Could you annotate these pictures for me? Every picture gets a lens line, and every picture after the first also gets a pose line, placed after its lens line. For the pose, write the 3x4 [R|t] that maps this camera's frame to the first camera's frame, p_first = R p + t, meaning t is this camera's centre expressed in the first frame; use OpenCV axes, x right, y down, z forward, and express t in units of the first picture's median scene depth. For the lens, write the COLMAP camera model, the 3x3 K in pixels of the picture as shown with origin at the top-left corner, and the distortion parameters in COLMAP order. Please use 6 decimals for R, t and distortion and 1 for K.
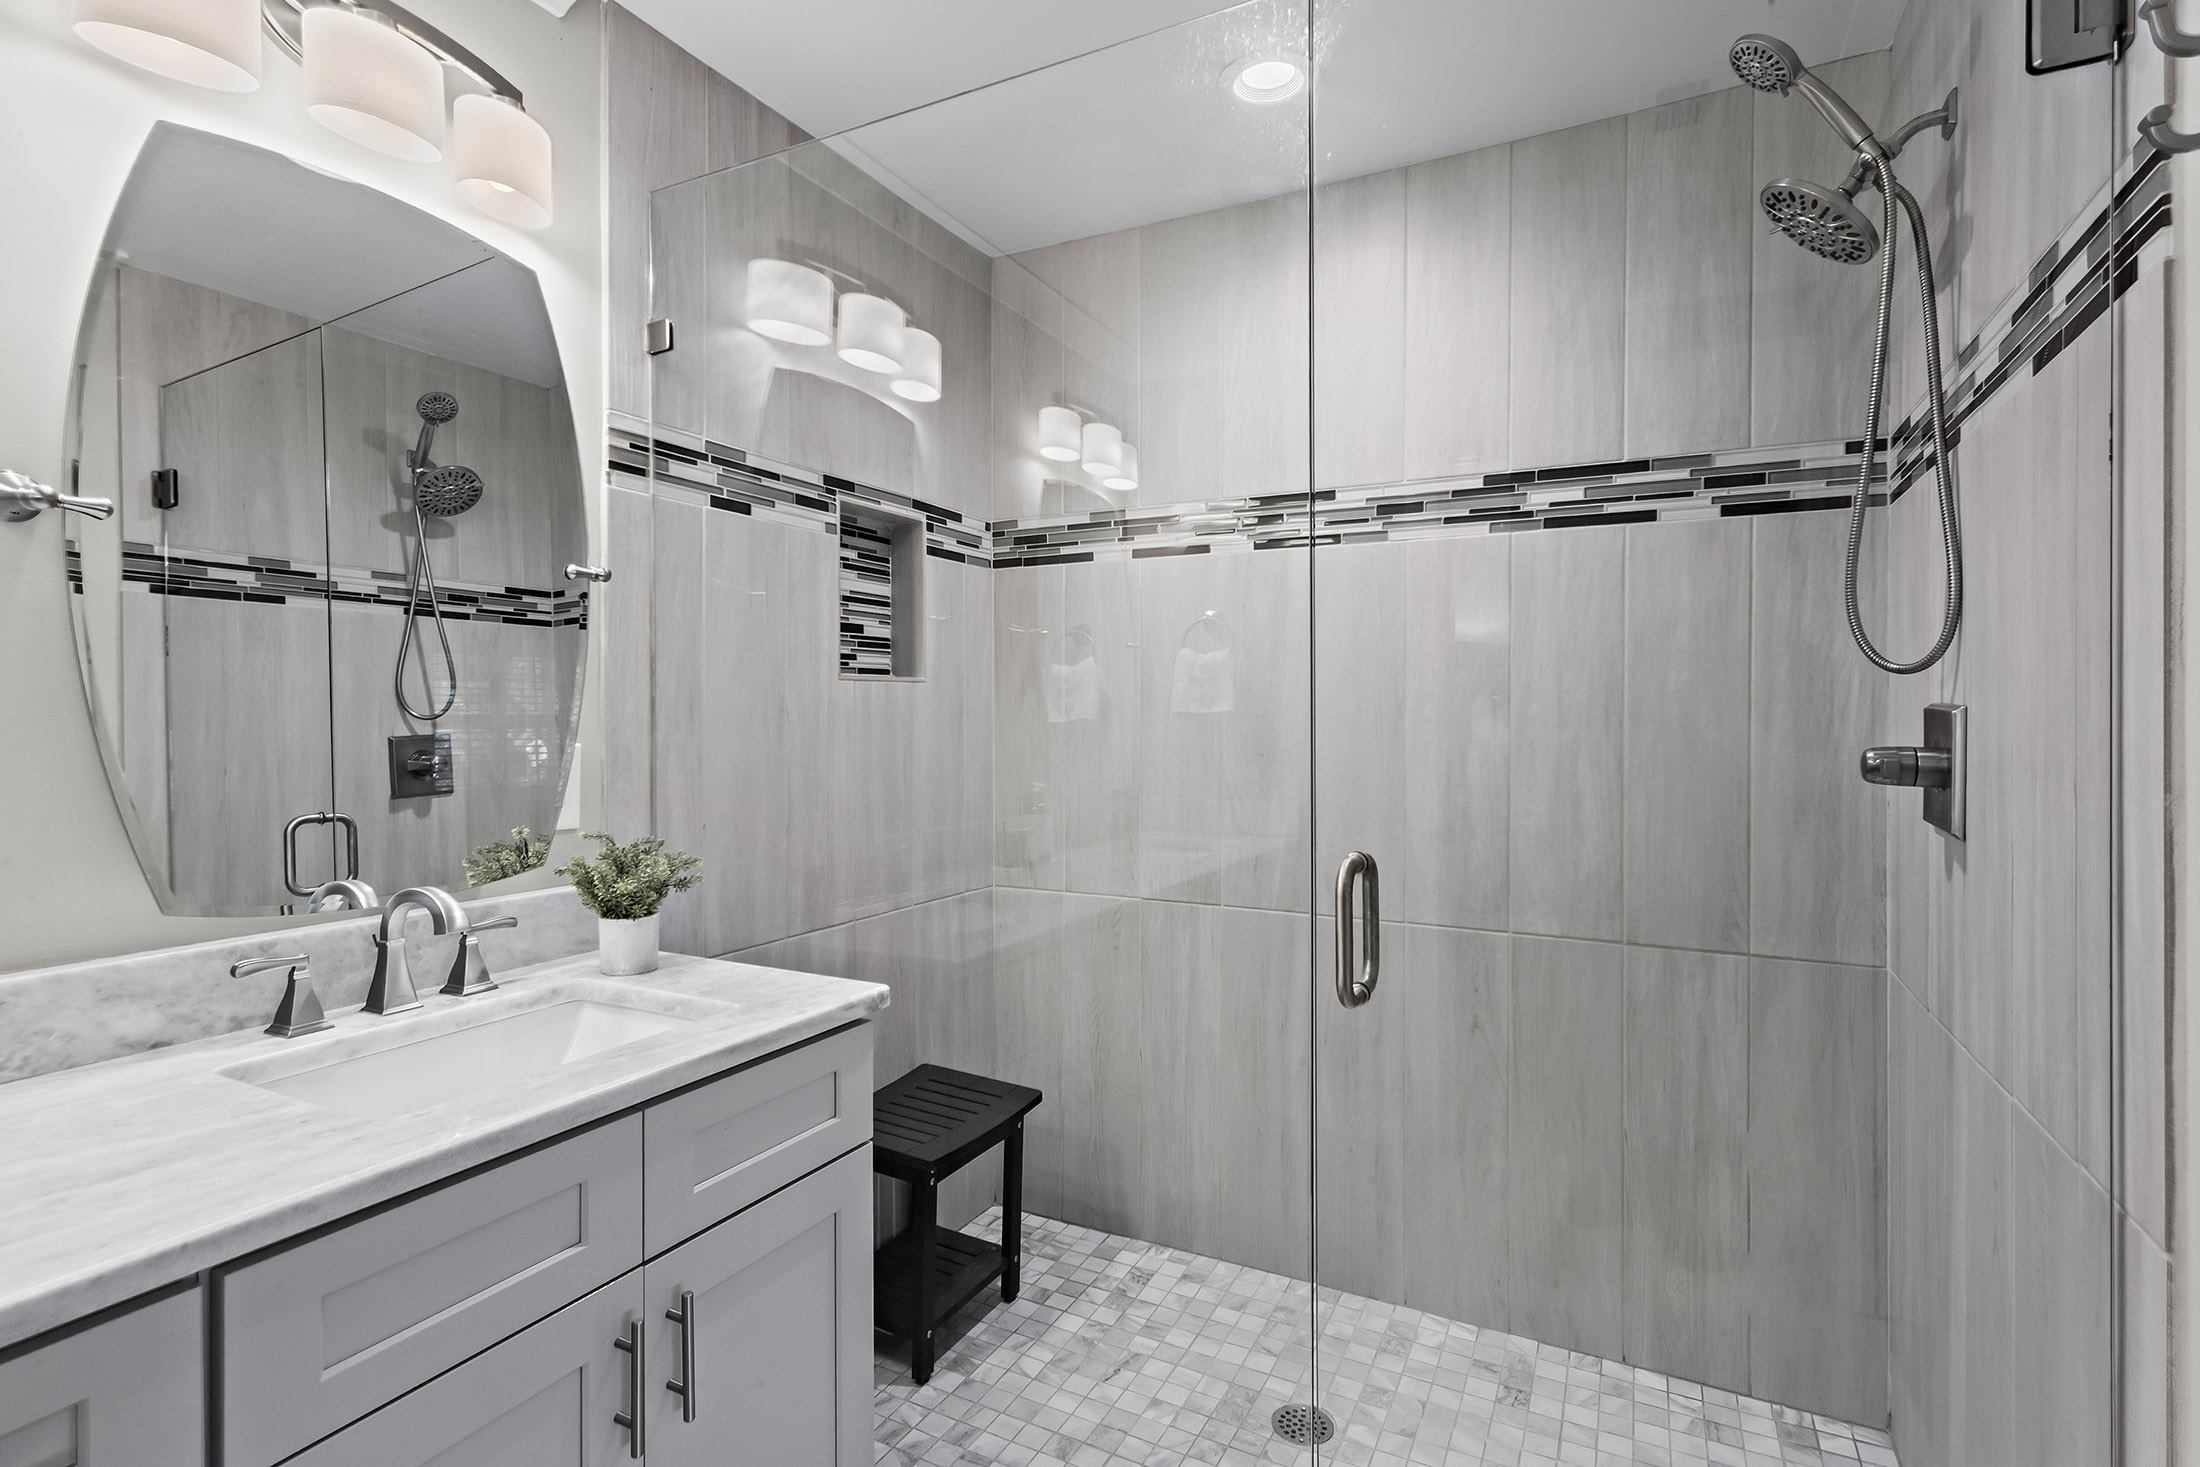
lens RADIAL K [[1058.3, 0, 1079.4], [0, 1058.3, 734.3], [0, 0, 1]] dist [-0.001168, 0.000414]
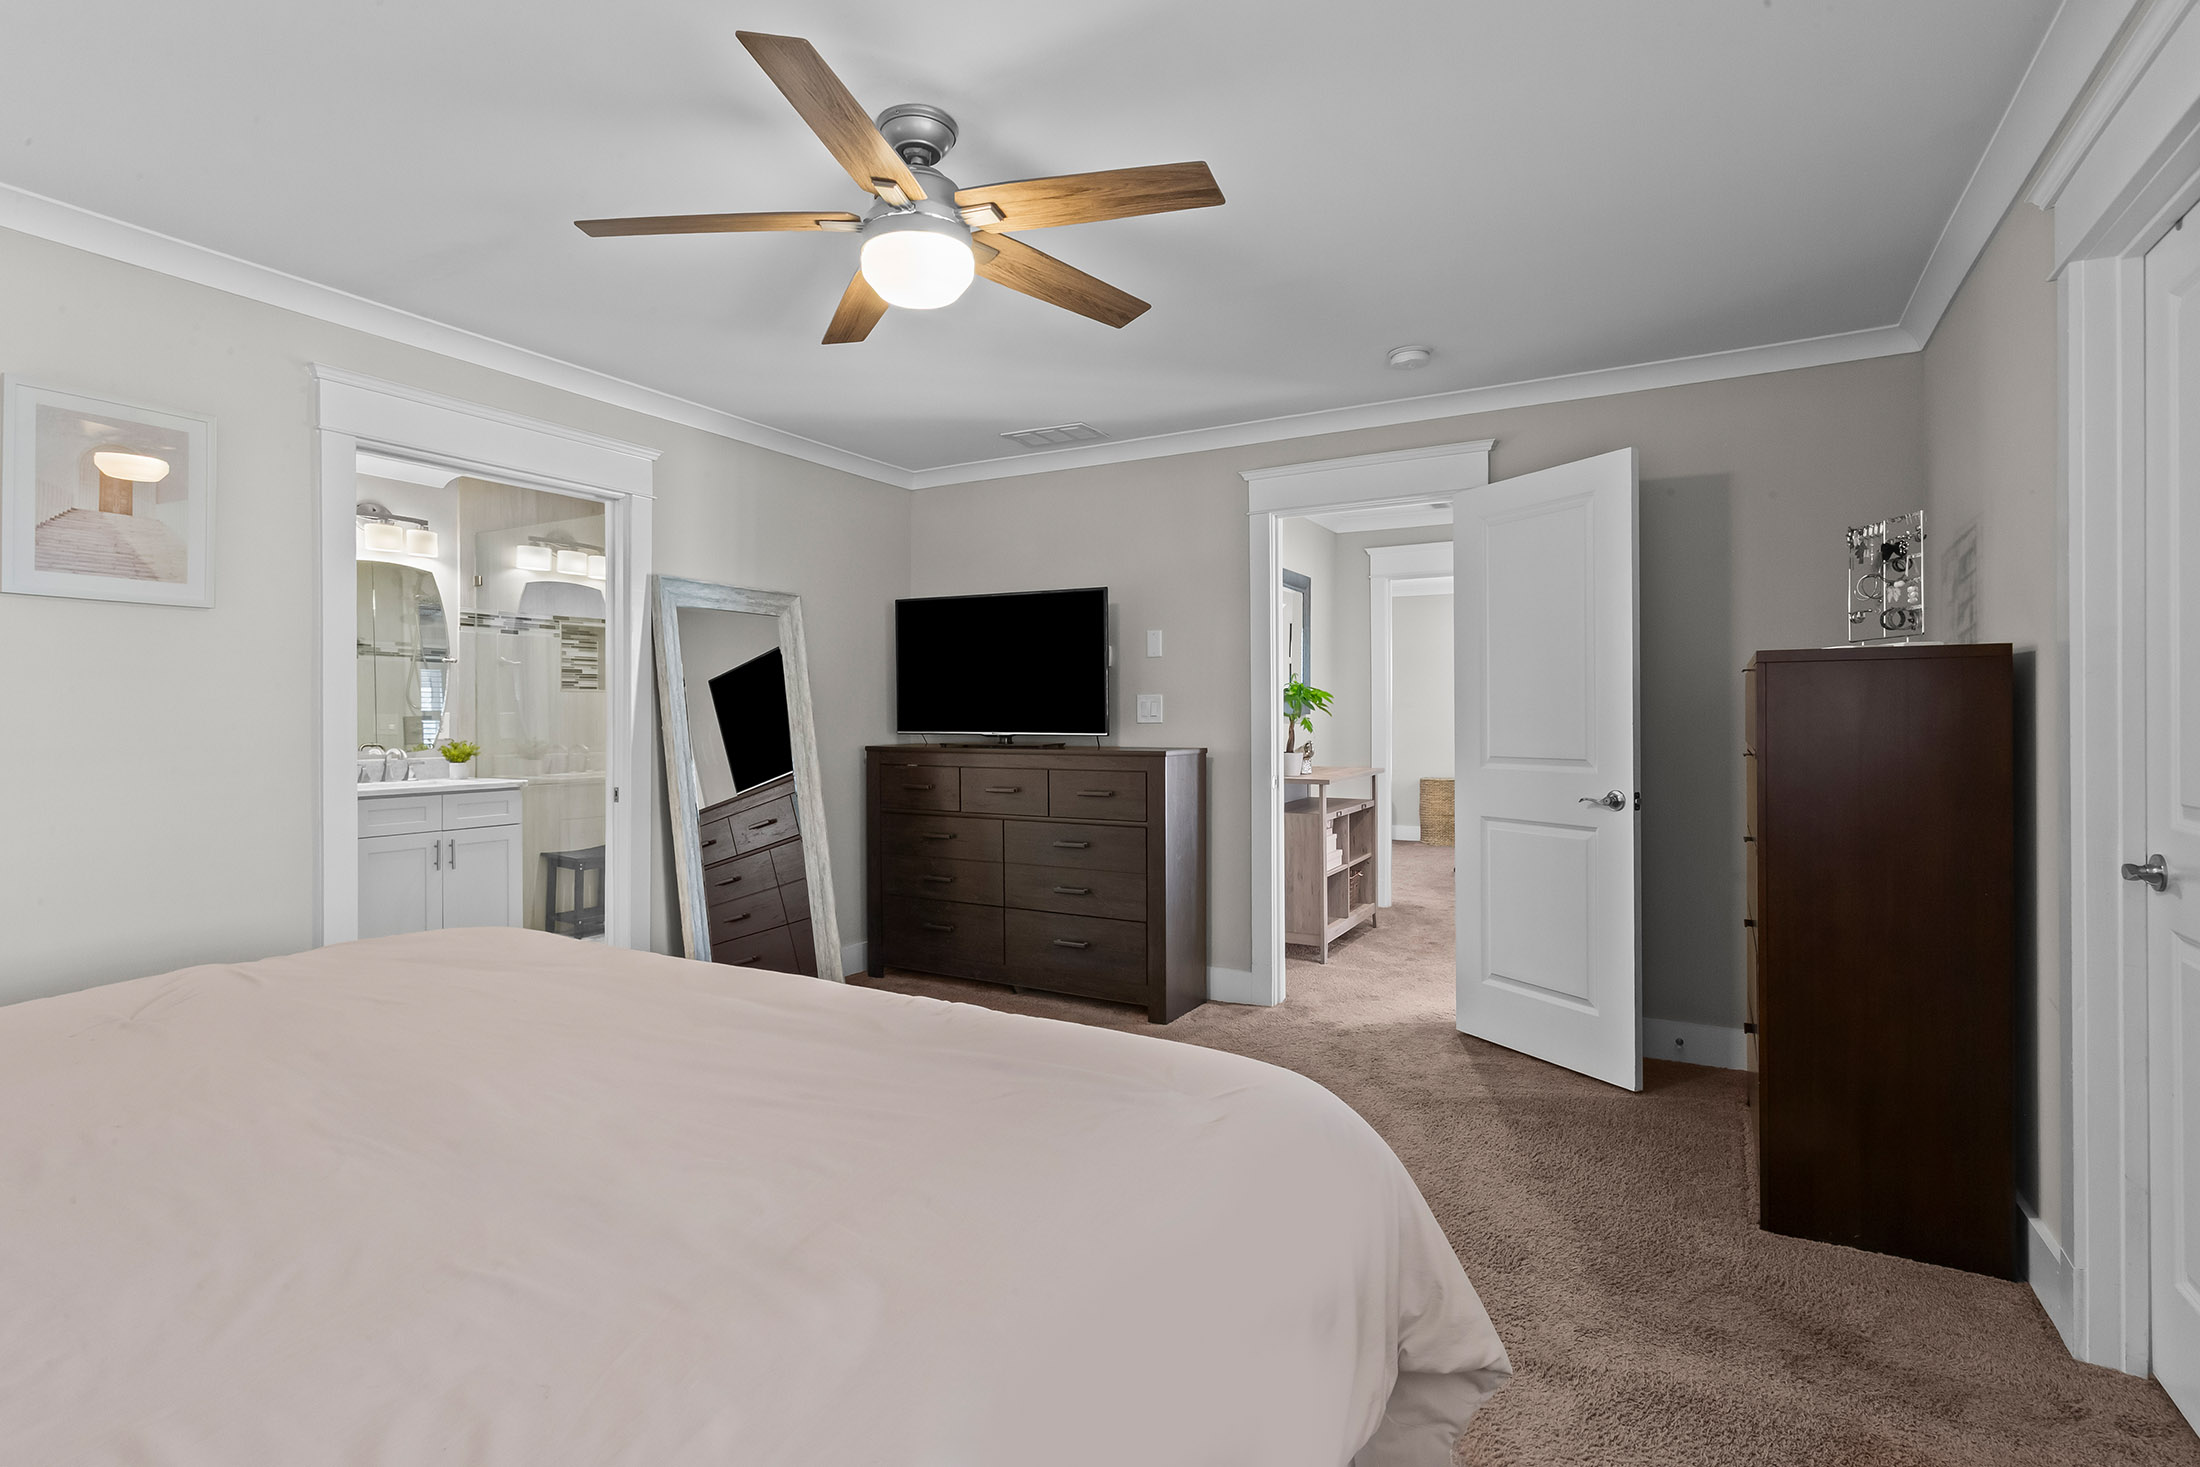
lens RADIAL K [[1058.3, 0, 1103.9], [0, 1058.3, 724.5], [0, 0, 1]] dist [-0.001168, 0.000414]
pose [[0.999710, -0.004516, -0.023658, 1.255181], [0.004332, 0.999960, -0.007829, 0.061433], [0.023692, 0.007724, 0.999689, -1.705570]]
